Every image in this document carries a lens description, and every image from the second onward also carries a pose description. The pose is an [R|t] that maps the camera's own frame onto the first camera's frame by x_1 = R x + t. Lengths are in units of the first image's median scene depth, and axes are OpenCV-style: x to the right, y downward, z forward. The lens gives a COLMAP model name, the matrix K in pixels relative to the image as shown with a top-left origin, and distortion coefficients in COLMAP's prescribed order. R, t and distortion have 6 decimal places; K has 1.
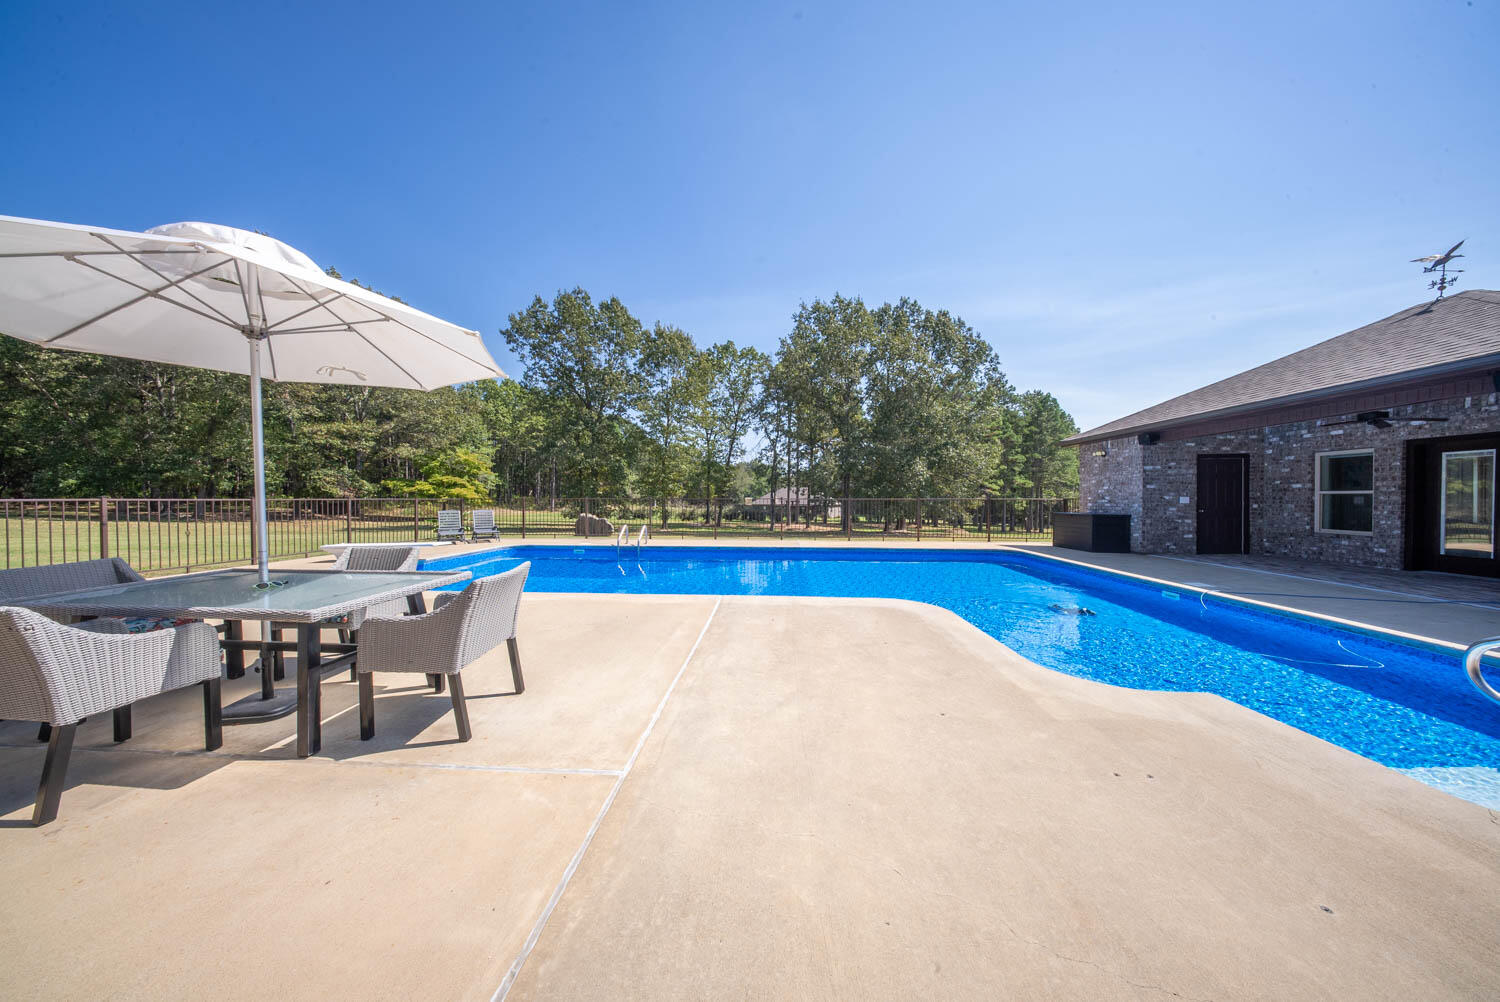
lens RADIAL K [[444.3, 0, 747.8], [0, 444.3, 503.0], [0, 0, 1]] dist [-0.006735, -0.000124]
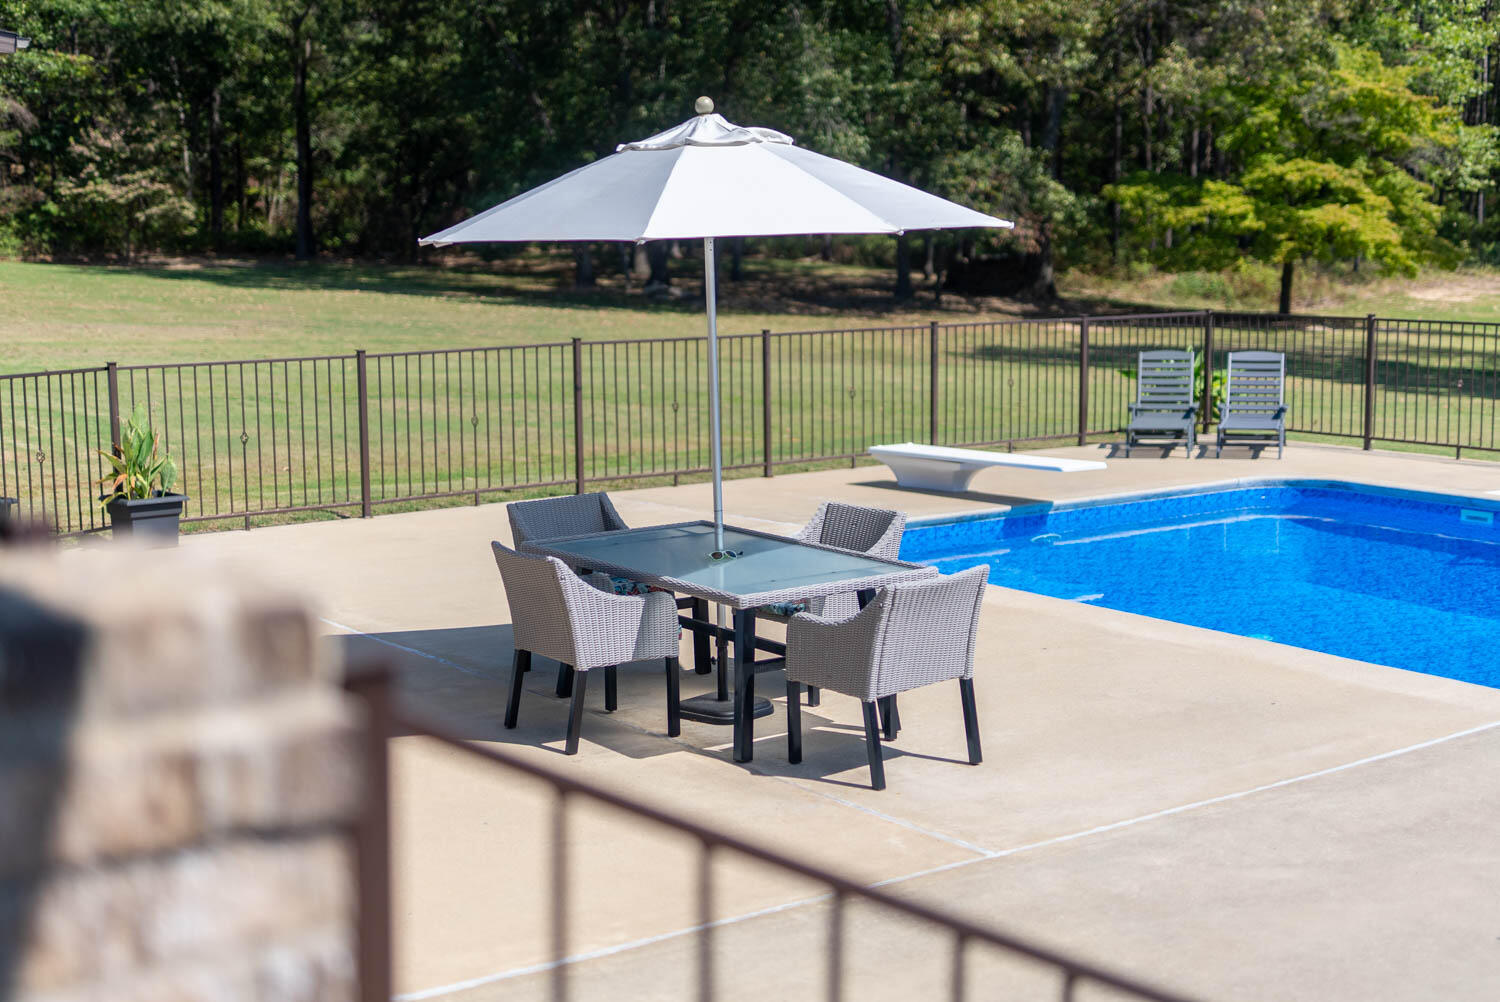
lens RADIAL K [[2093.2, 0, 750.0], [0, 2093.2, 501.0], [0, 0, 1]] dist [0.006261, -0.007902]
pose [[0.635904, 0.100300, -0.765223, 0.123007], [0.000709, 0.991443, 0.130540, -0.027276], [0.771768, -0.083553, 0.630391, -0.089478]]
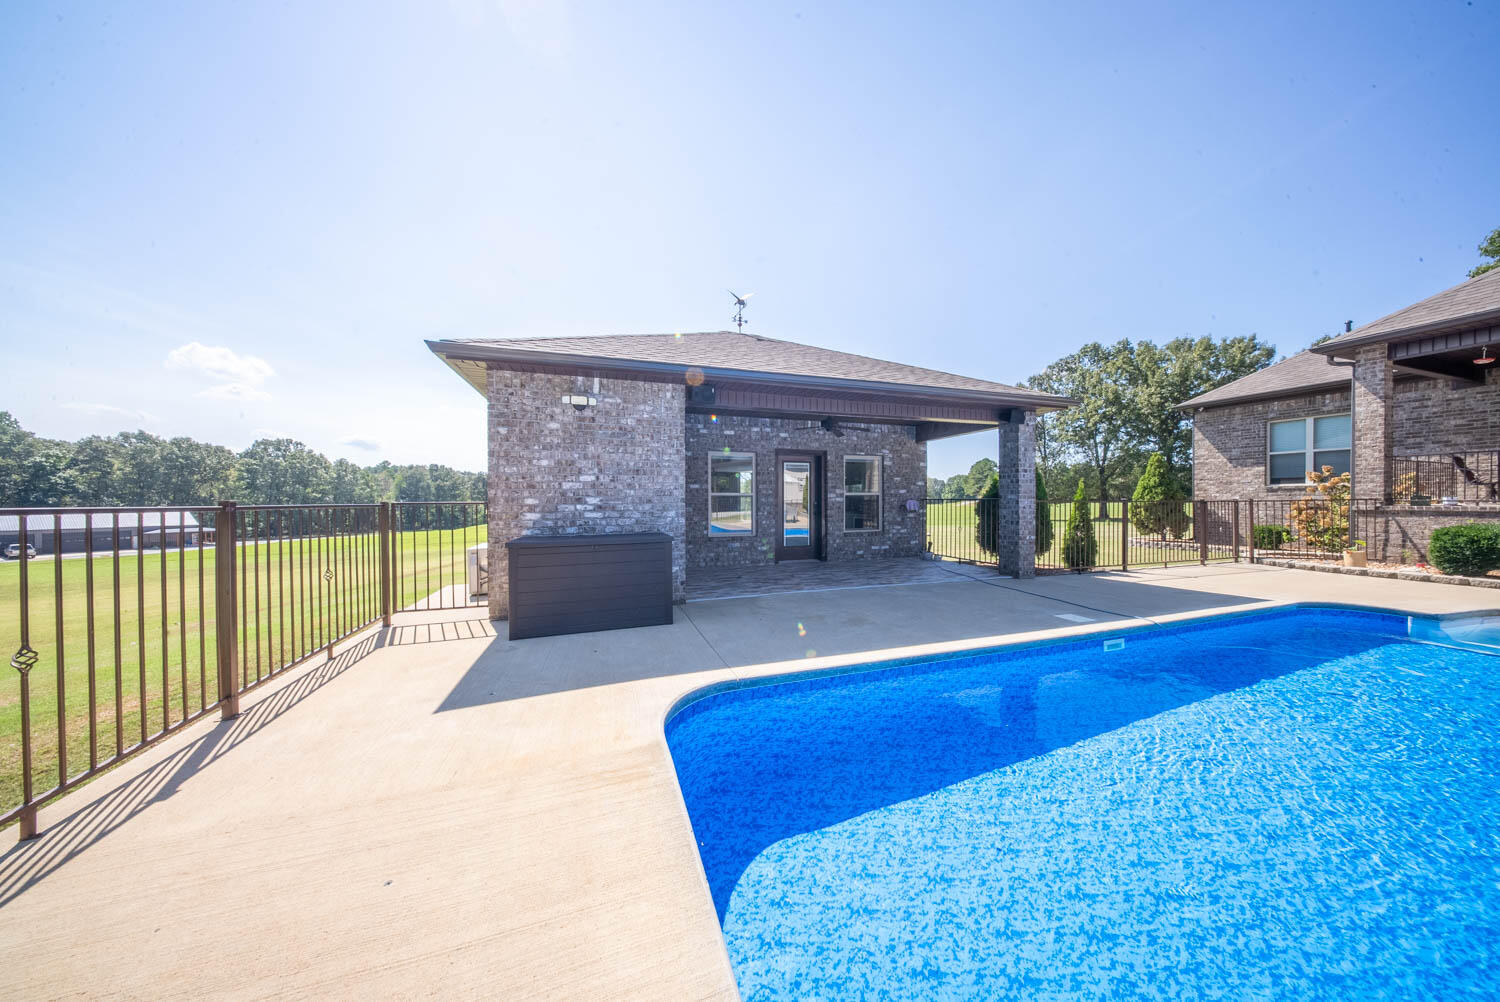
lens RADIAL K [[444.3, 0, 747.8], [0, 444.3, 503.0], [0, 0, 1]] dist [-0.006735, -0.000124]
pose [[-0.370834, -0.007832, 0.928666, 0.093768], [0.011749, 0.999845, 0.013124, -0.003827], [-0.928625, 0.015778, -0.370684, 0.303632]]
